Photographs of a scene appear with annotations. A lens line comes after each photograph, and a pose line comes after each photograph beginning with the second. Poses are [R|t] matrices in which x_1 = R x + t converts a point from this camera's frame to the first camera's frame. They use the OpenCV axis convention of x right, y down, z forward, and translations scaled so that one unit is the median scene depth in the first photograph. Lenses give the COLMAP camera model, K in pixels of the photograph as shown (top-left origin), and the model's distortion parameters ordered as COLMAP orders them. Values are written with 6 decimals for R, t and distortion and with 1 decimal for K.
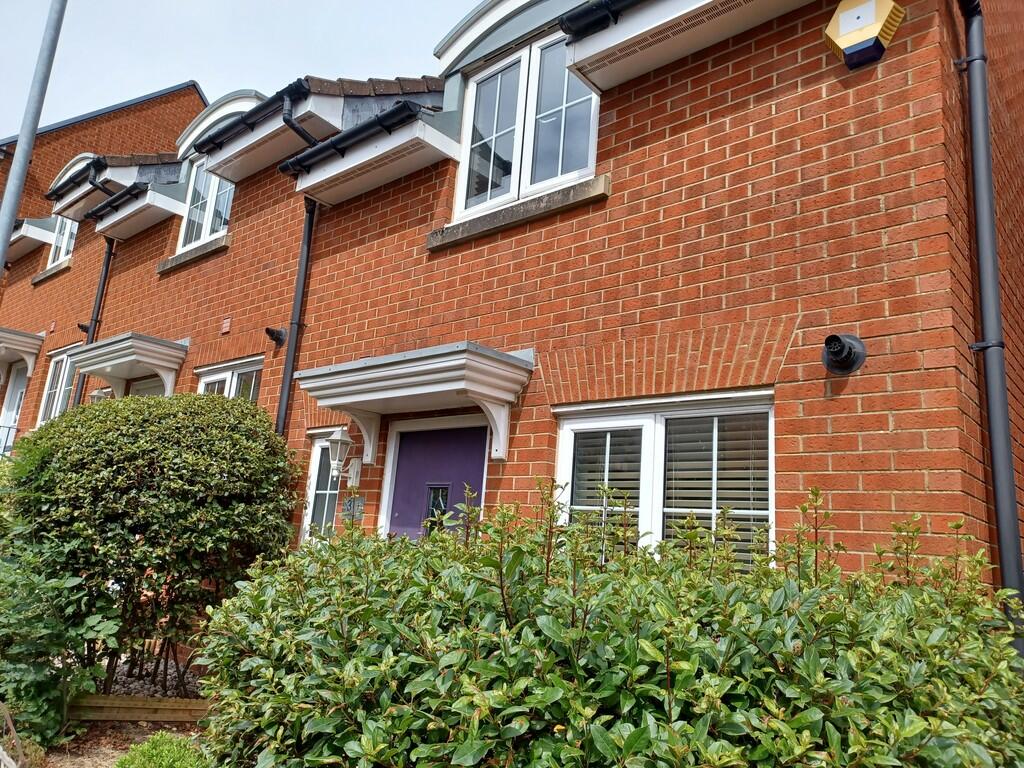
lens RADIAL K [[737.8, 0, 502.5], [0, 737.8, 385.5], [0, 0, 1]] dist [0.049730, -0.048319]
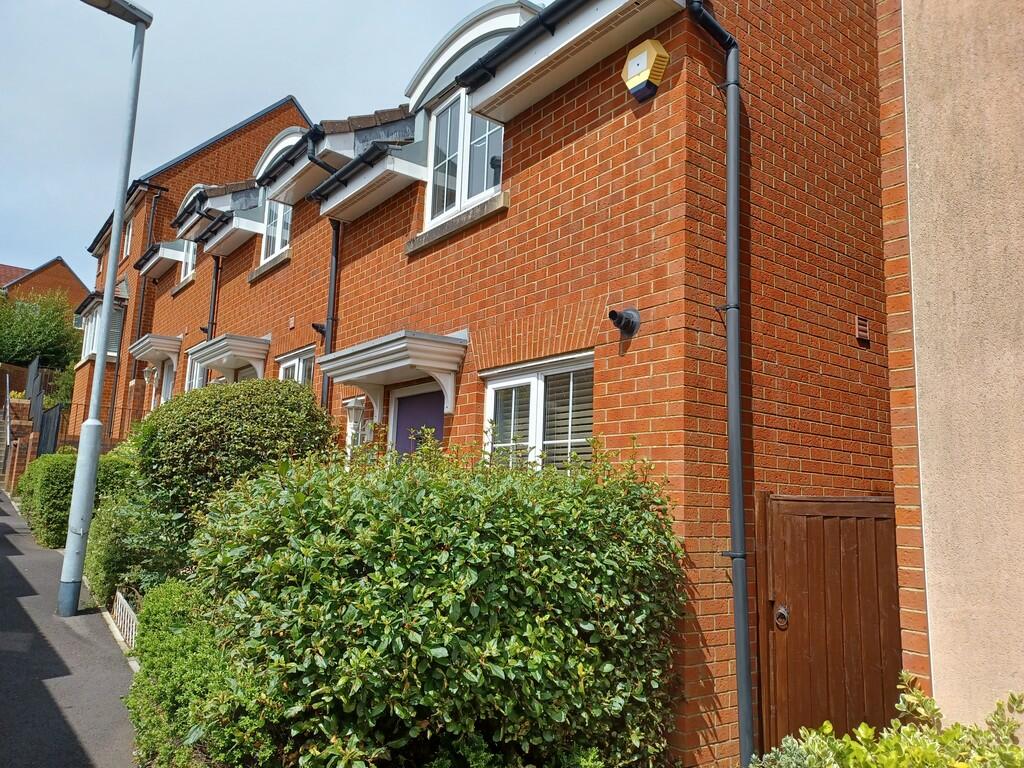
lens RADIAL K [[737.8, 0, 502.5], [0, 737.8, 385.5], [0, 0, 1]] dist [0.049730, -0.048319]
pose [[0.978125, -0.073447, -0.194622, 0.323666], [0.084732, 0.995134, 0.050295, -0.009413], [0.189981, -0.065686, 0.979588, -0.265992]]
